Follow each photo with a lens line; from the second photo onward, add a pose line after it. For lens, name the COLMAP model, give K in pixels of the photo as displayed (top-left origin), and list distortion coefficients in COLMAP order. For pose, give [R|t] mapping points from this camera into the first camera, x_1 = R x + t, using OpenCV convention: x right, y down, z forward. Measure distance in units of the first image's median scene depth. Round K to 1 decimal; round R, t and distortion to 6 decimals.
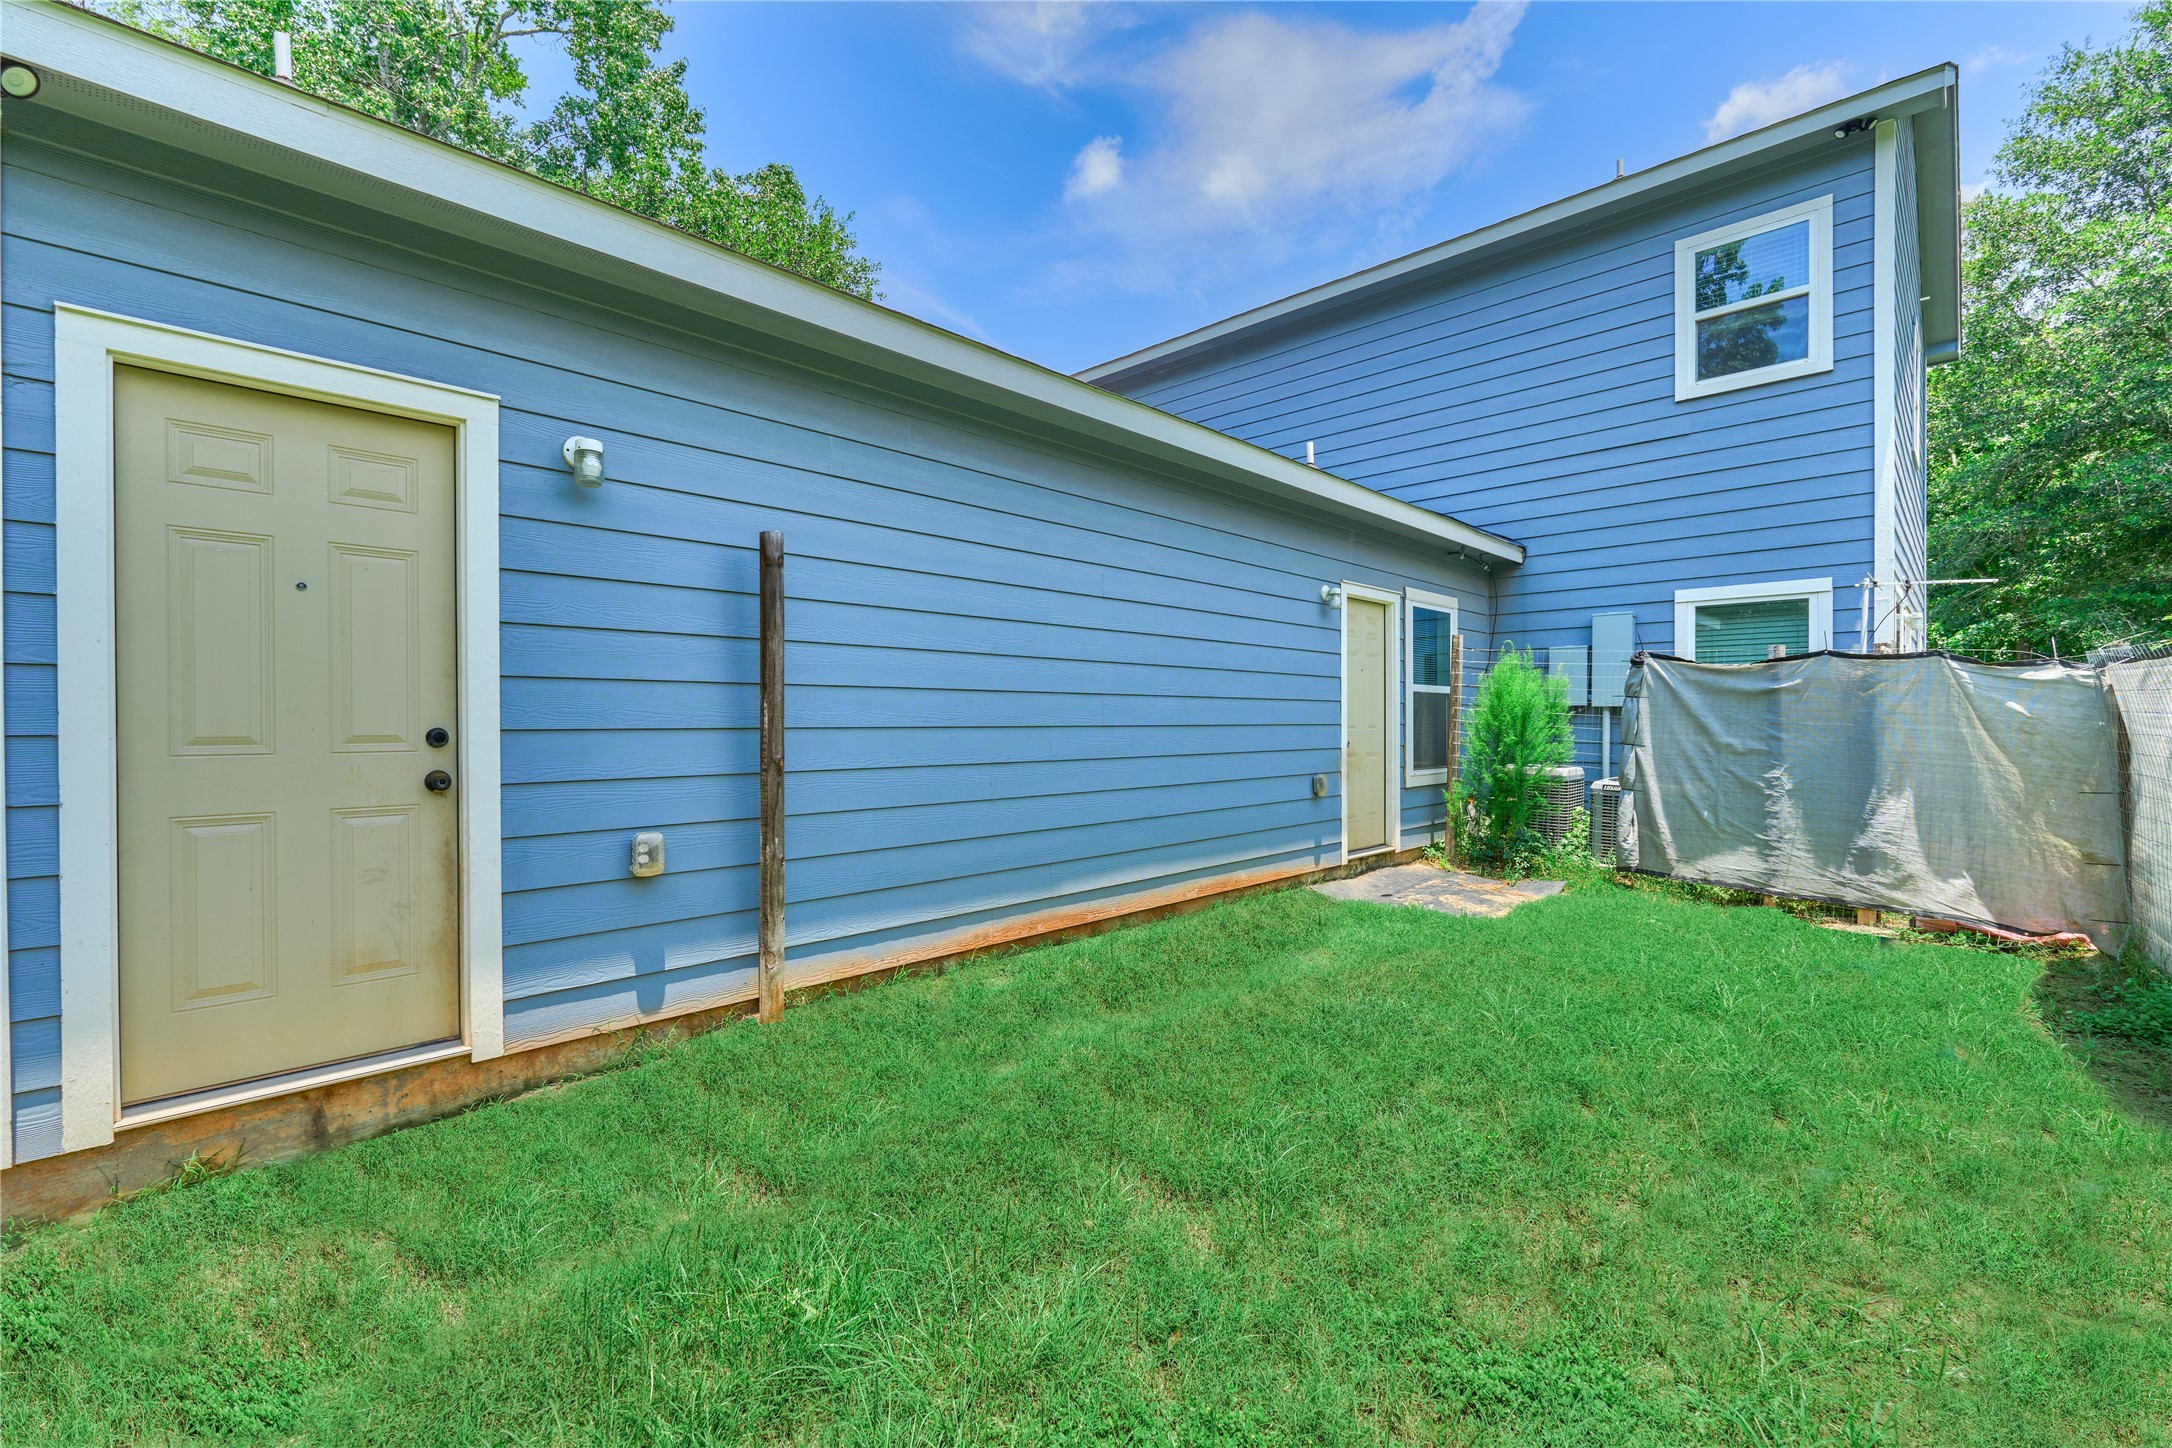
lens RADIAL K [[953.2, 0, 1035.9], [0, 953.2, 732.9], [0, 0, 1]] dist [-0.007204, 0.000395]
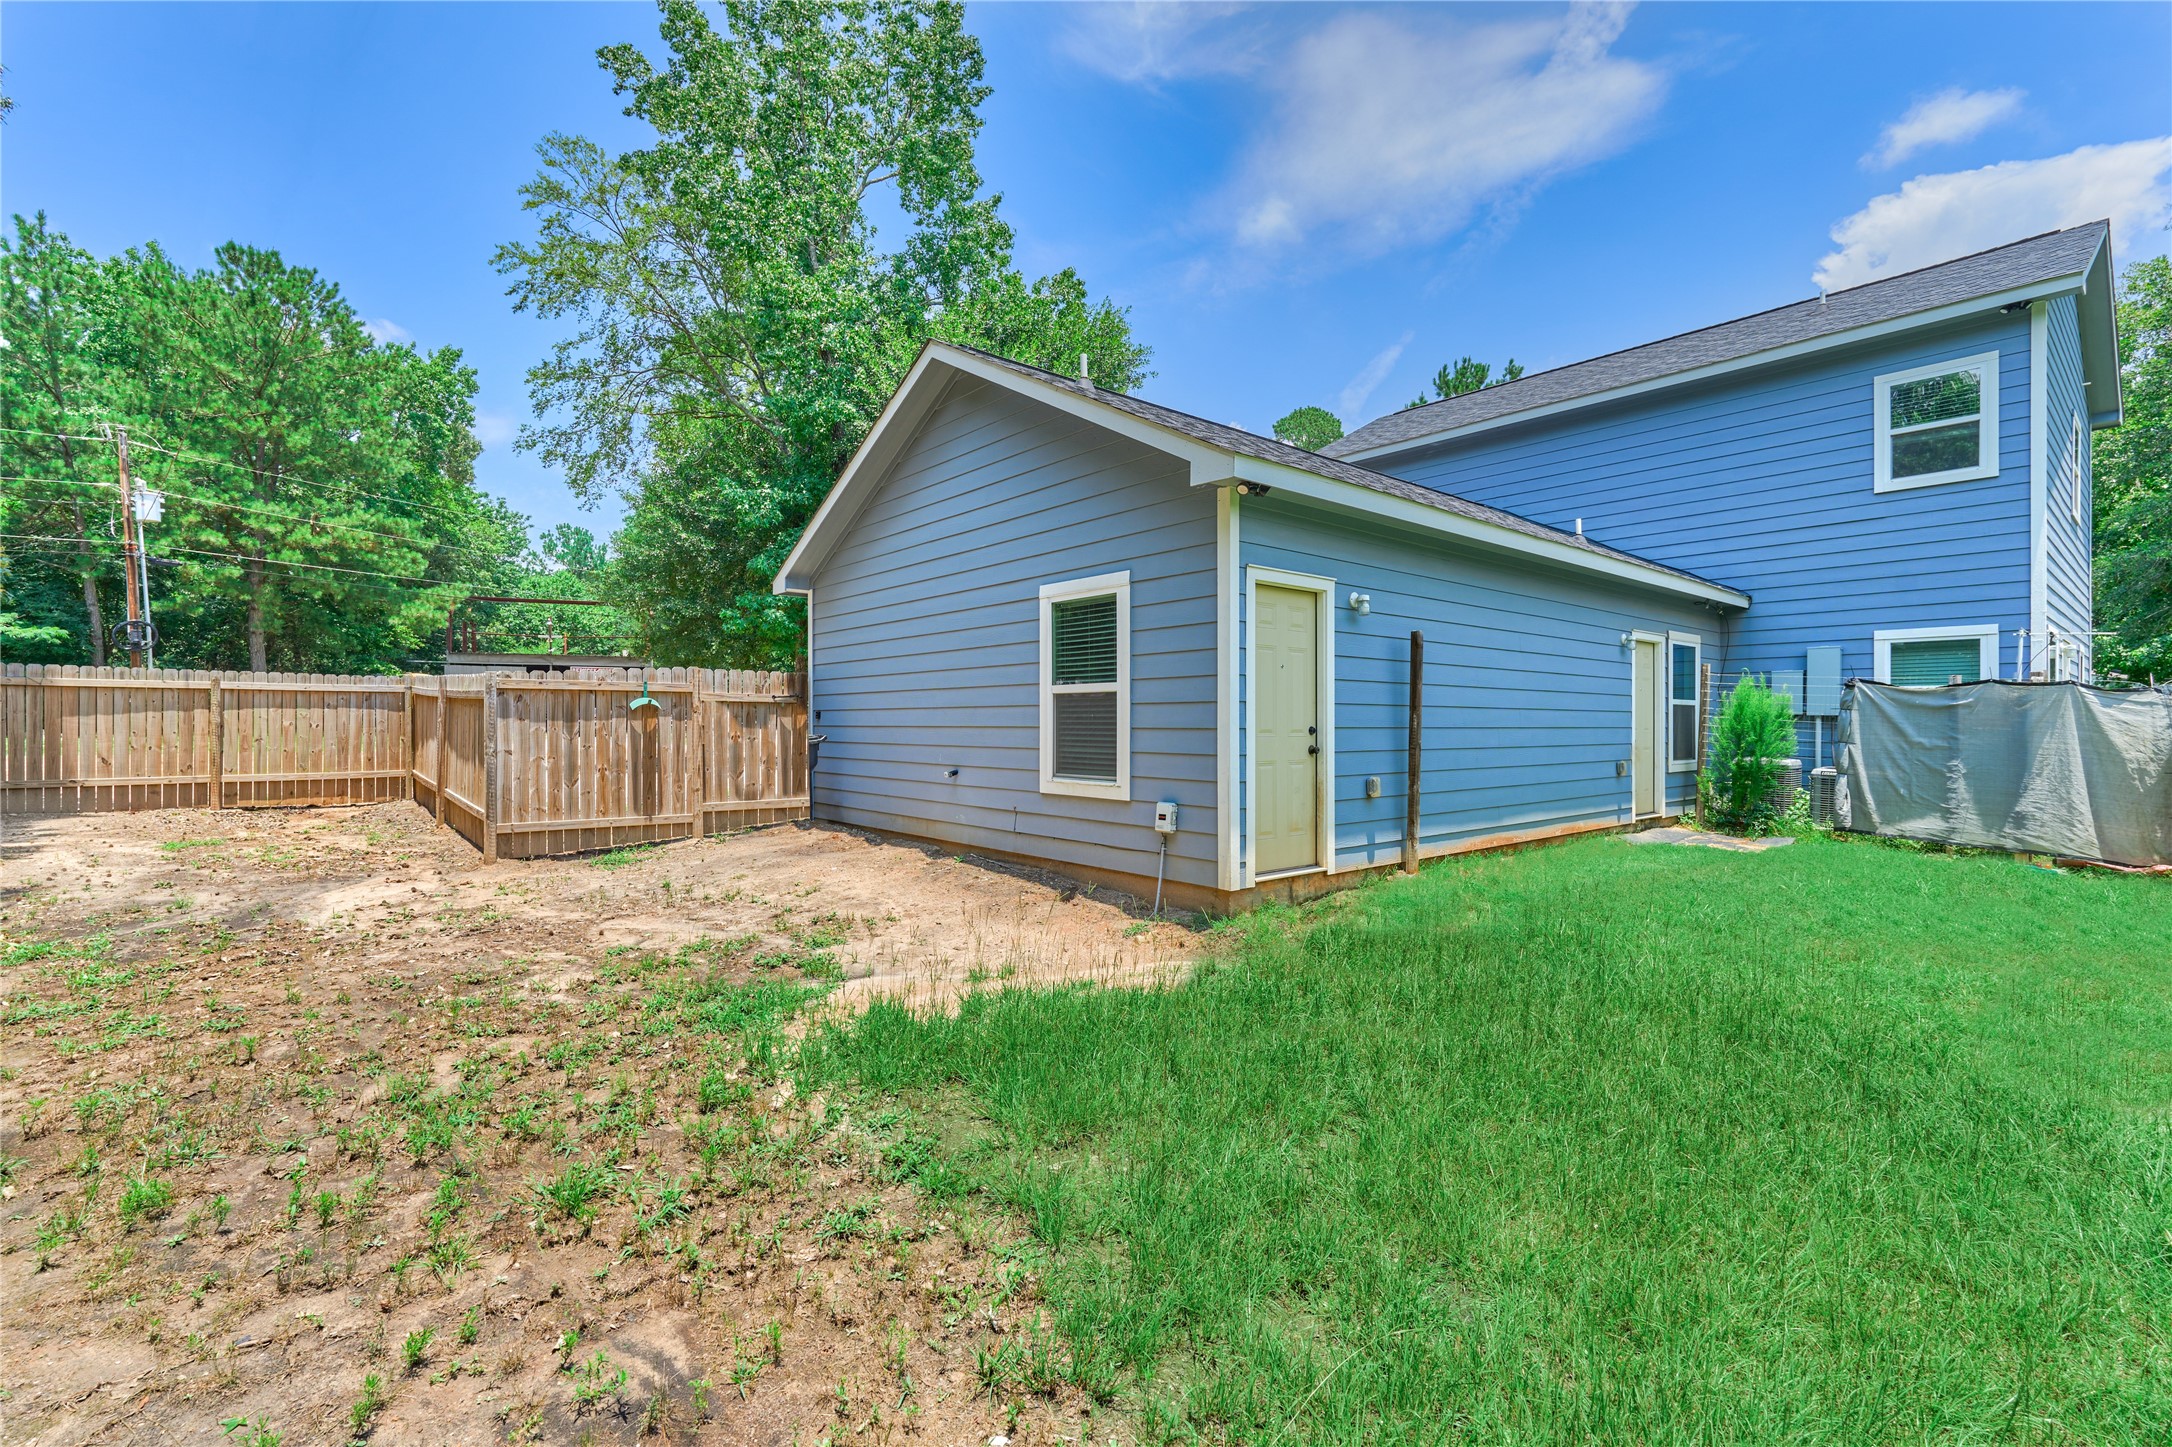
lens RADIAL K [[953.2, 0, 1042.1], [0, 953.2, 726.0], [0, 0, 1]] dist [-0.007204, 0.000395]
pose [[0.994566, 0.005618, -0.103953, -0.436138], [-0.006497, 0.999946, -0.008121, 0.006846], [0.103902, 0.008752, 0.994549, -0.558011]]
